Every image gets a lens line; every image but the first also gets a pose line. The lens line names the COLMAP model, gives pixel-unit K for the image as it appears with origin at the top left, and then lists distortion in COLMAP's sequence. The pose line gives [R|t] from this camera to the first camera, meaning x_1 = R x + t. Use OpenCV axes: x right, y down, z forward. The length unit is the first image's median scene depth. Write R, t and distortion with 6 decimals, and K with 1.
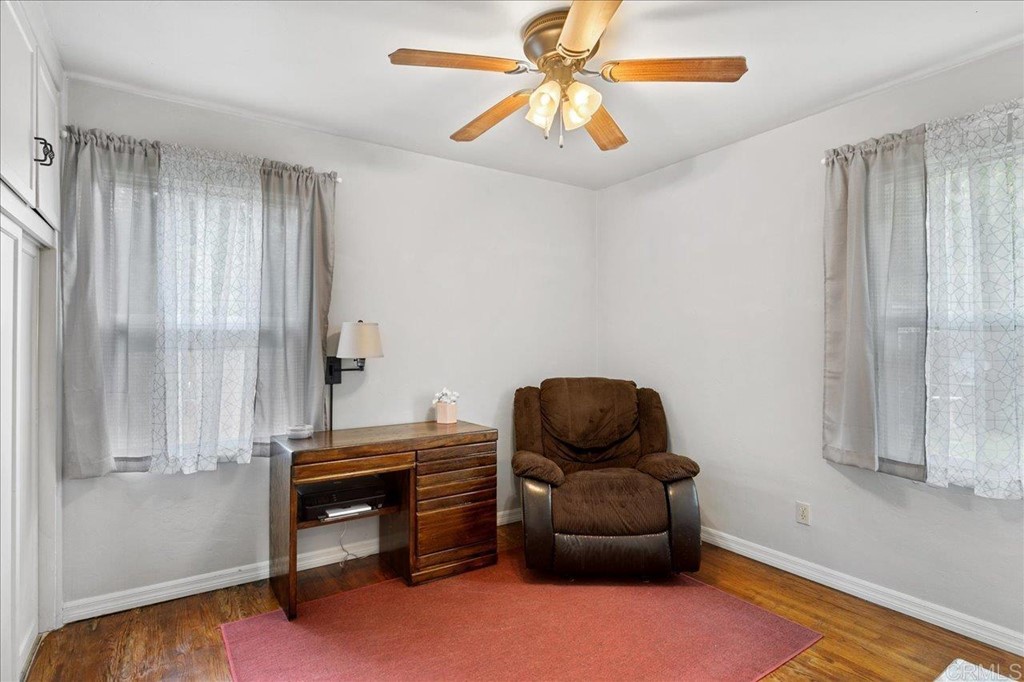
lens RADIAL K [[513.6, 0, 508.2], [0, 513.6, 337.6], [0, 0, 1]] dist [-0.001503, -0.000622]
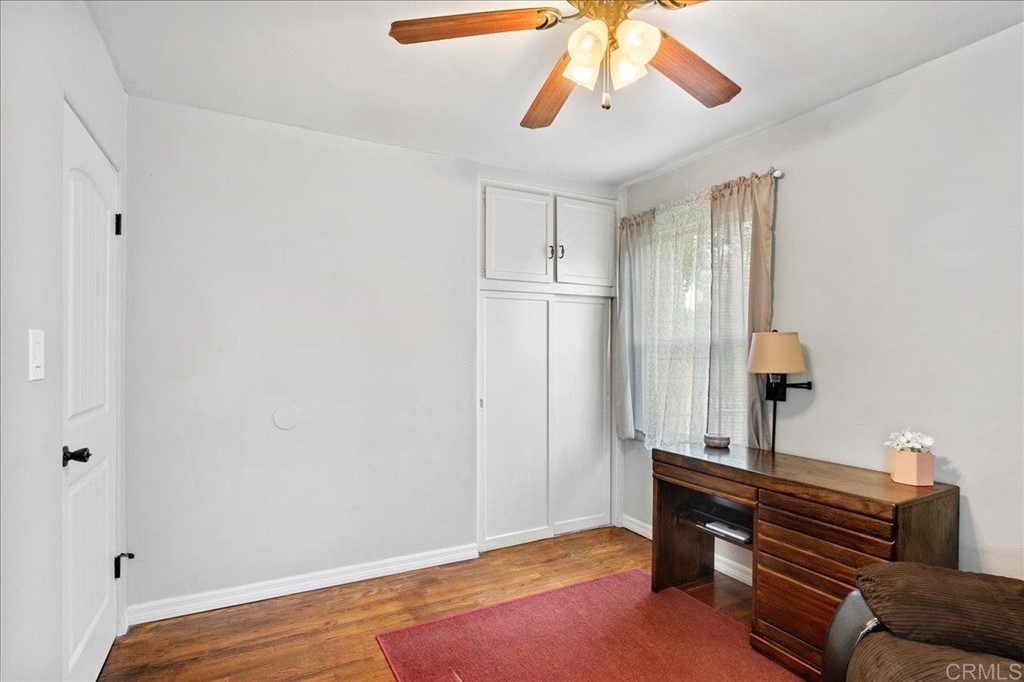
lens RADIAL K [[513.6, 0, 493.3], [0, 513.6, 355.1], [0, 0, 1]] dist [-0.001503, -0.000622]
pose [[-0.116466, 0.008076, -0.993162, 0.664253], [-0.001136, 0.999965, 0.008265, 0.003214], [0.993194, 0.002091, -0.116453, 0.659564]]
